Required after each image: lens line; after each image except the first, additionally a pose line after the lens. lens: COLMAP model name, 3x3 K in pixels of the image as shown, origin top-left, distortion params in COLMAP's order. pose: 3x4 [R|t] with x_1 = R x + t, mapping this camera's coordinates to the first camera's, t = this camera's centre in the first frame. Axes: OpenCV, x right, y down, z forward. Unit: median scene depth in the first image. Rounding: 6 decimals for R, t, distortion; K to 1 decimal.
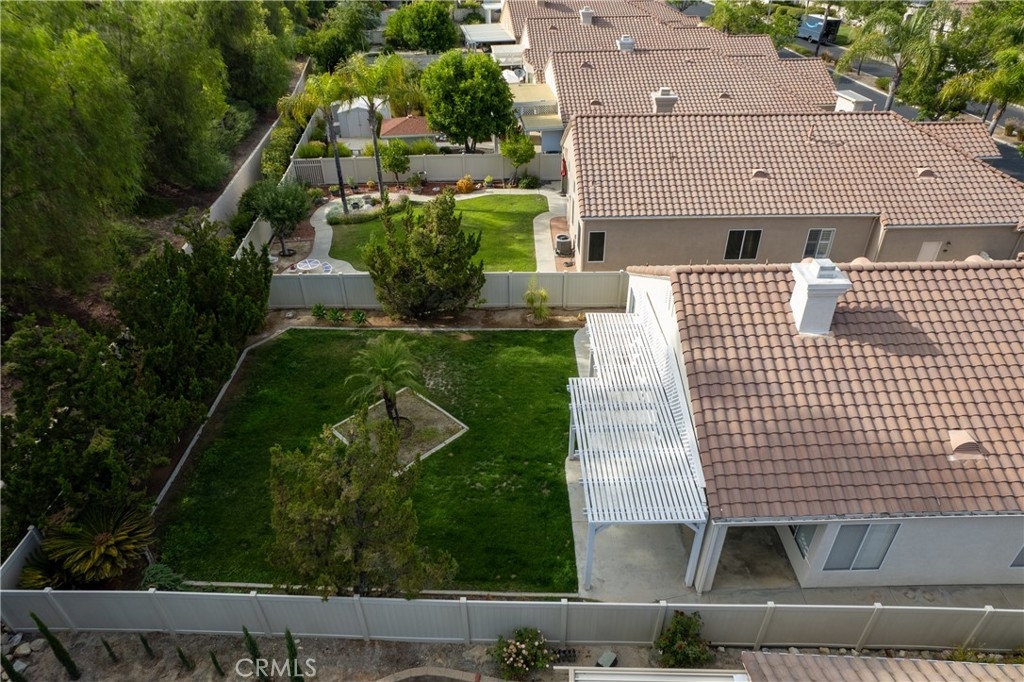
lens RADIAL K [[653.8, 0, 509.5], [0, 653.8, 342.4], [0, 0, 1]] dist [-0.037954, 0.023883]
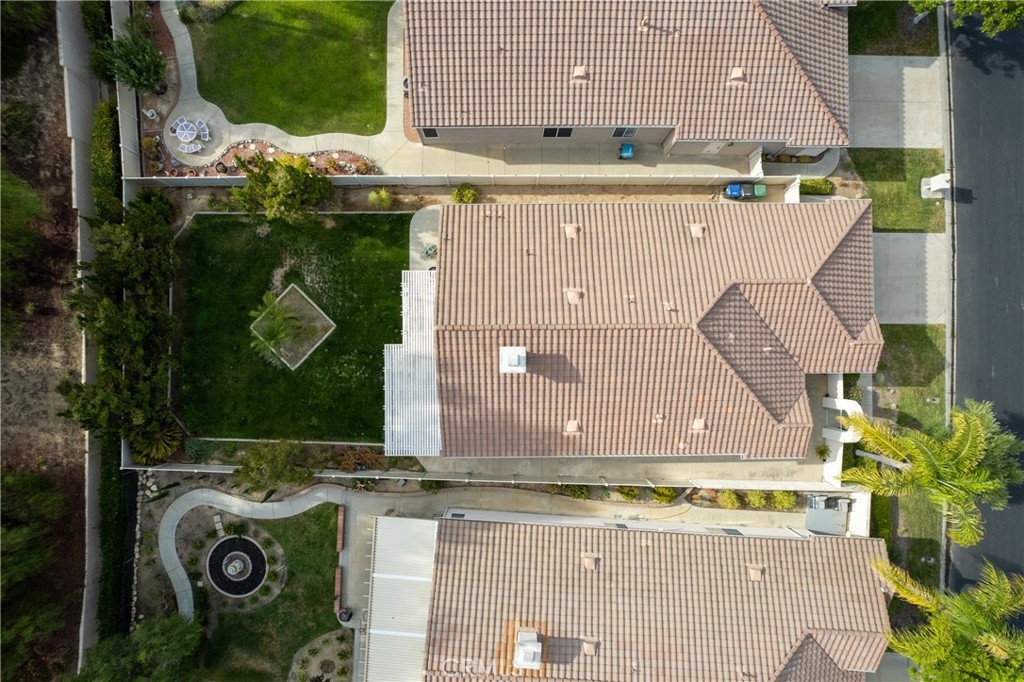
lens RADIAL K [[653.8, 0, 511.5], [0, 653.8, 340.0], [0, 0, 1]] dist [-0.037954, 0.023883]
pose [[0.999895, 0.005902, 0.013262, 0.286530], [-0.014290, 0.560671, 0.827916, -0.974462], [-0.002550, -0.828018, 0.560696, 0.055275]]
